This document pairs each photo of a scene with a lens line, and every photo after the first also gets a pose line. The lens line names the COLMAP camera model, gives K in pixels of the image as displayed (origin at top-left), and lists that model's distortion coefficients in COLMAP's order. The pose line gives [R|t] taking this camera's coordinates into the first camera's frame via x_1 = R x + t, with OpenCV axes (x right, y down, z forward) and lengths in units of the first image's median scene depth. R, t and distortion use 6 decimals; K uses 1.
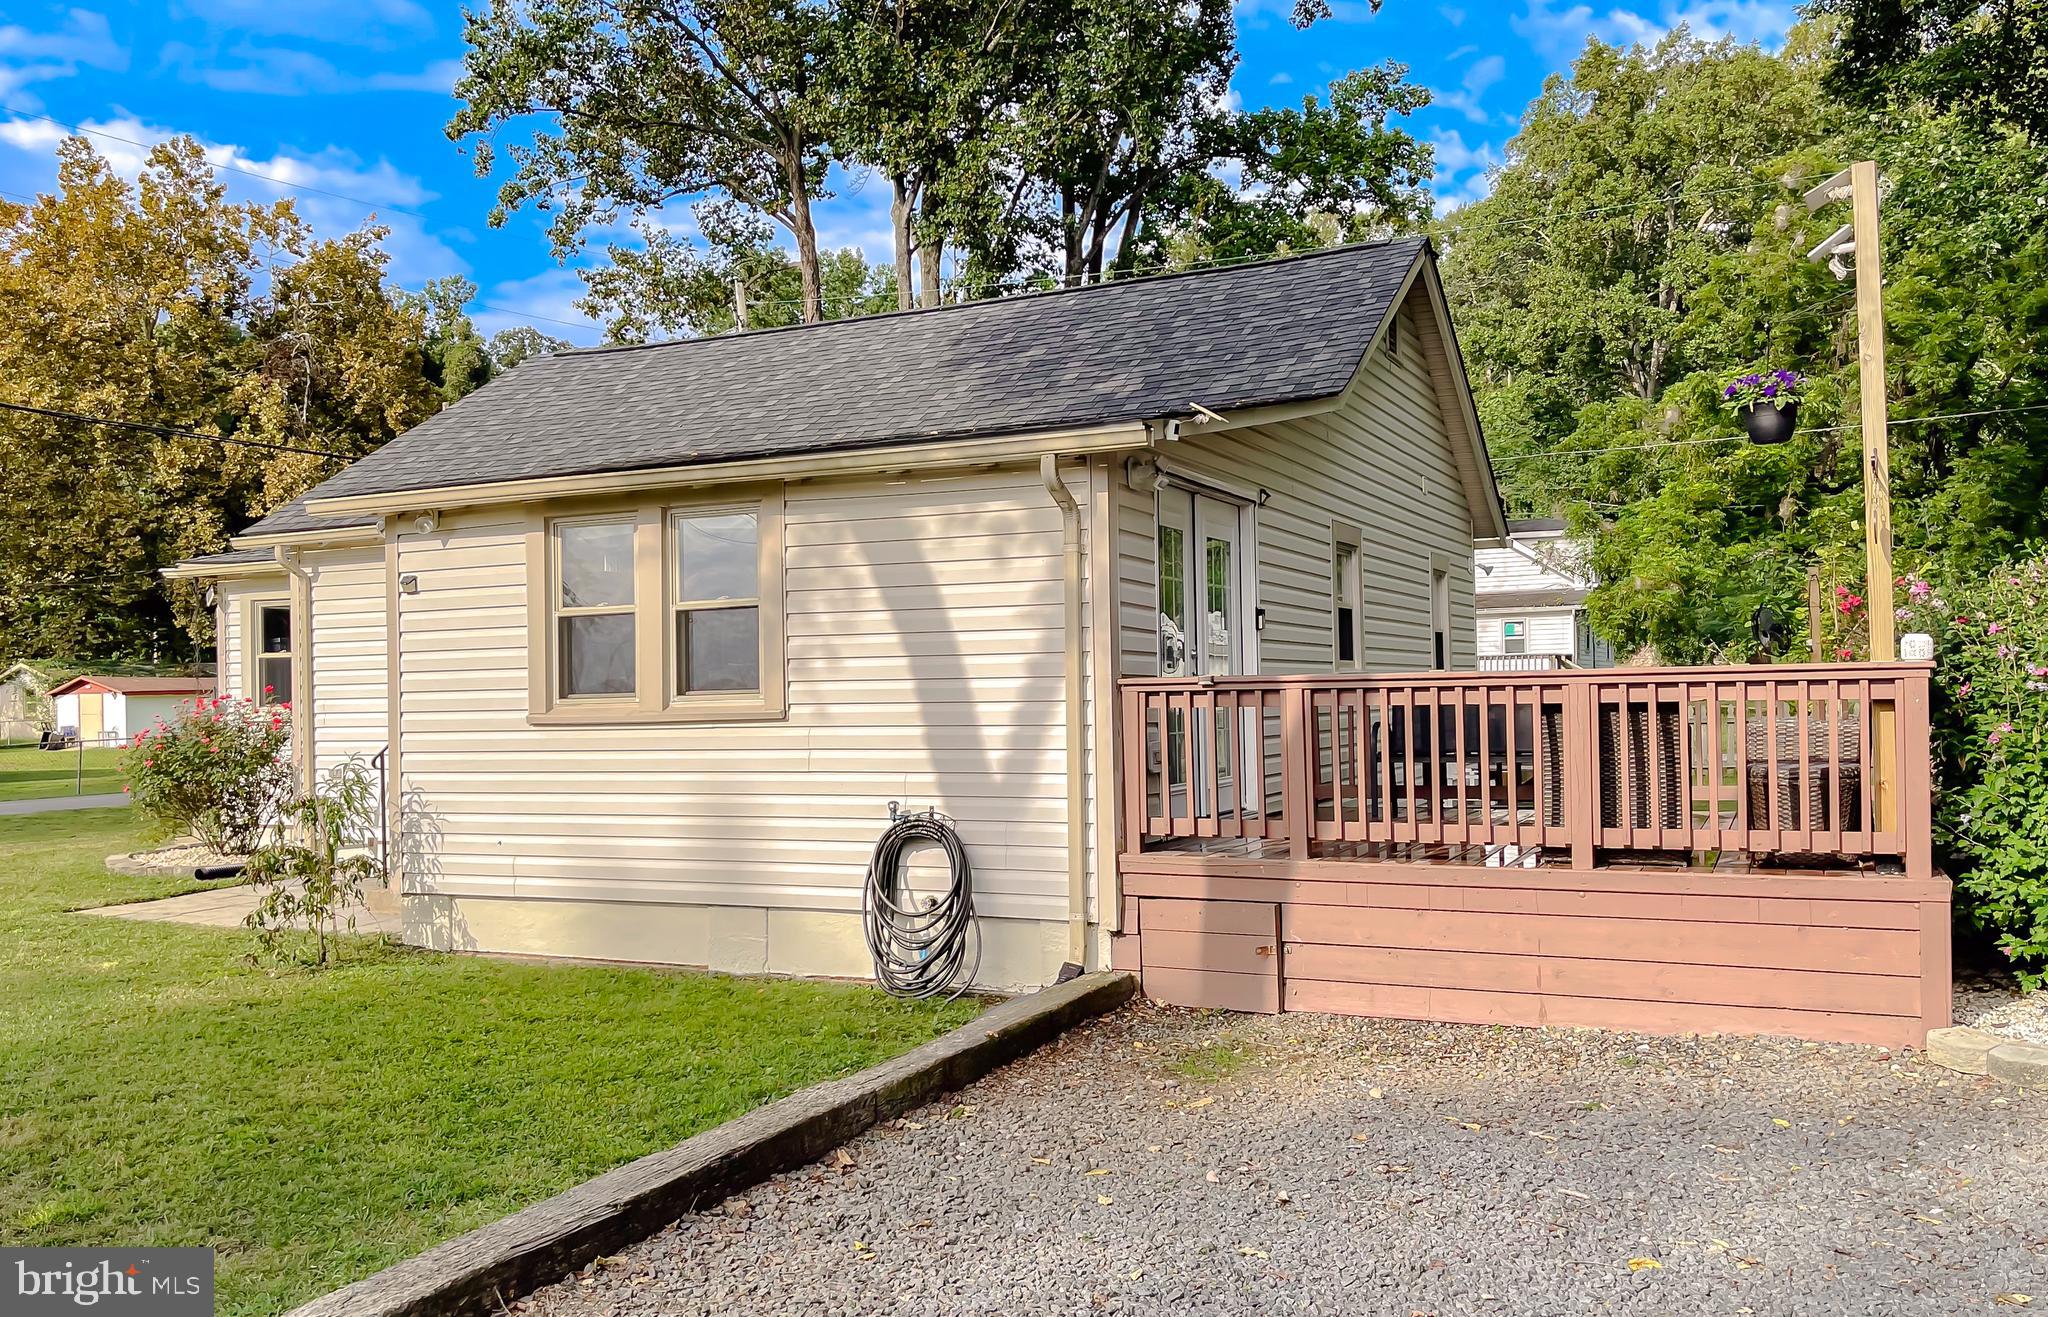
lens RADIAL K [[1704.4, 0, 1021.0], [0, 1704.4, 668.3], [0, 0, 1]] dist [0.006913, 0.000814]
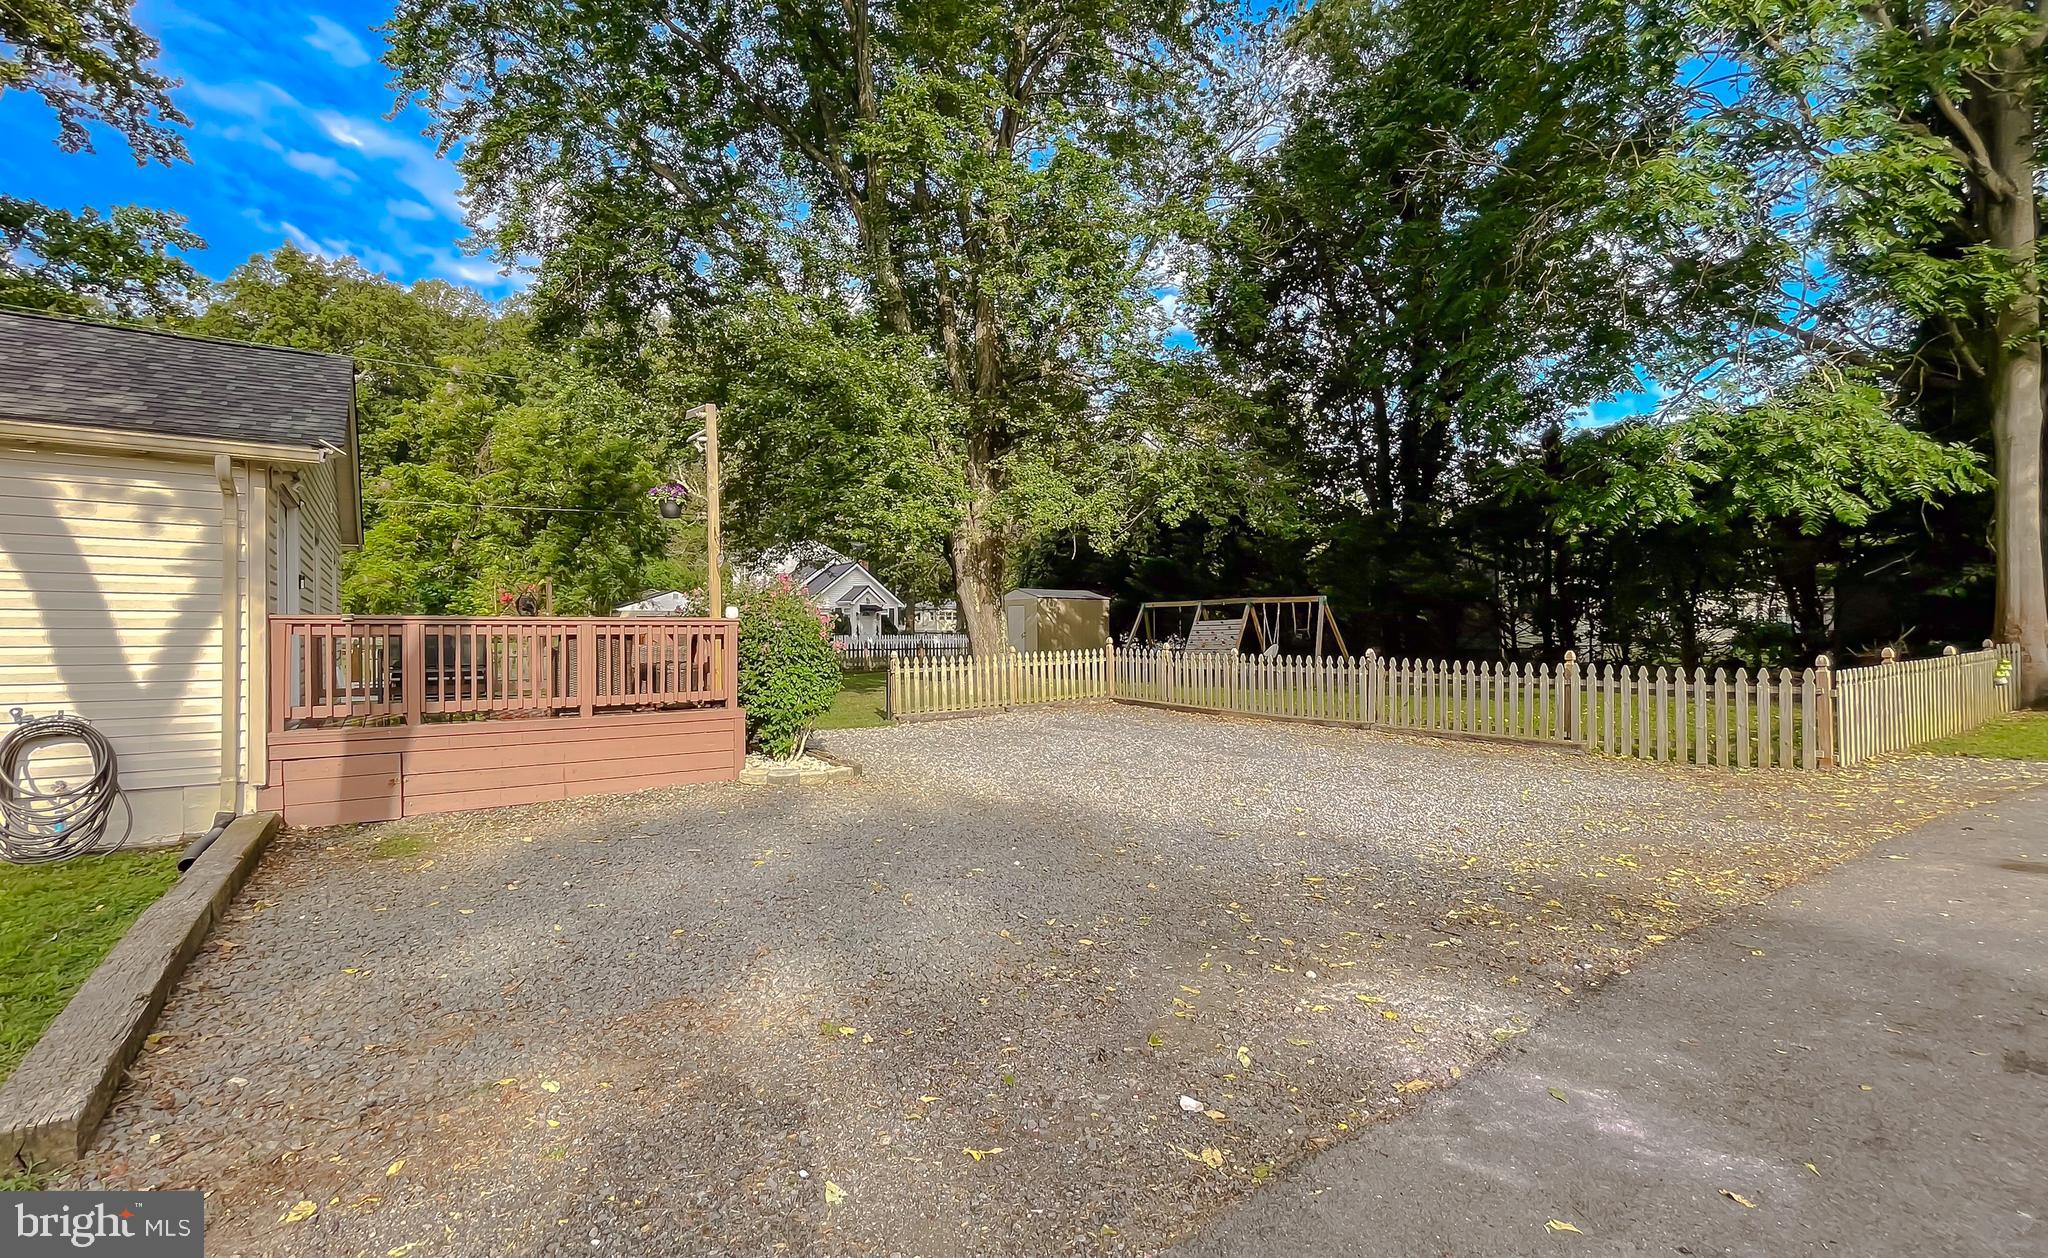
lens RADIAL K [[847.8, 0, 1018.7], [0, 847.8, 627.6], [0, 0, 1]] dist [-0.001675, -0.000073]
pose [[0.463527, 0.023596, 0.885769, -0.287835], [-0.013128, 0.999719, -0.019761, 0.022848], [-0.885986, -0.002468, 0.463706, 0.078944]]
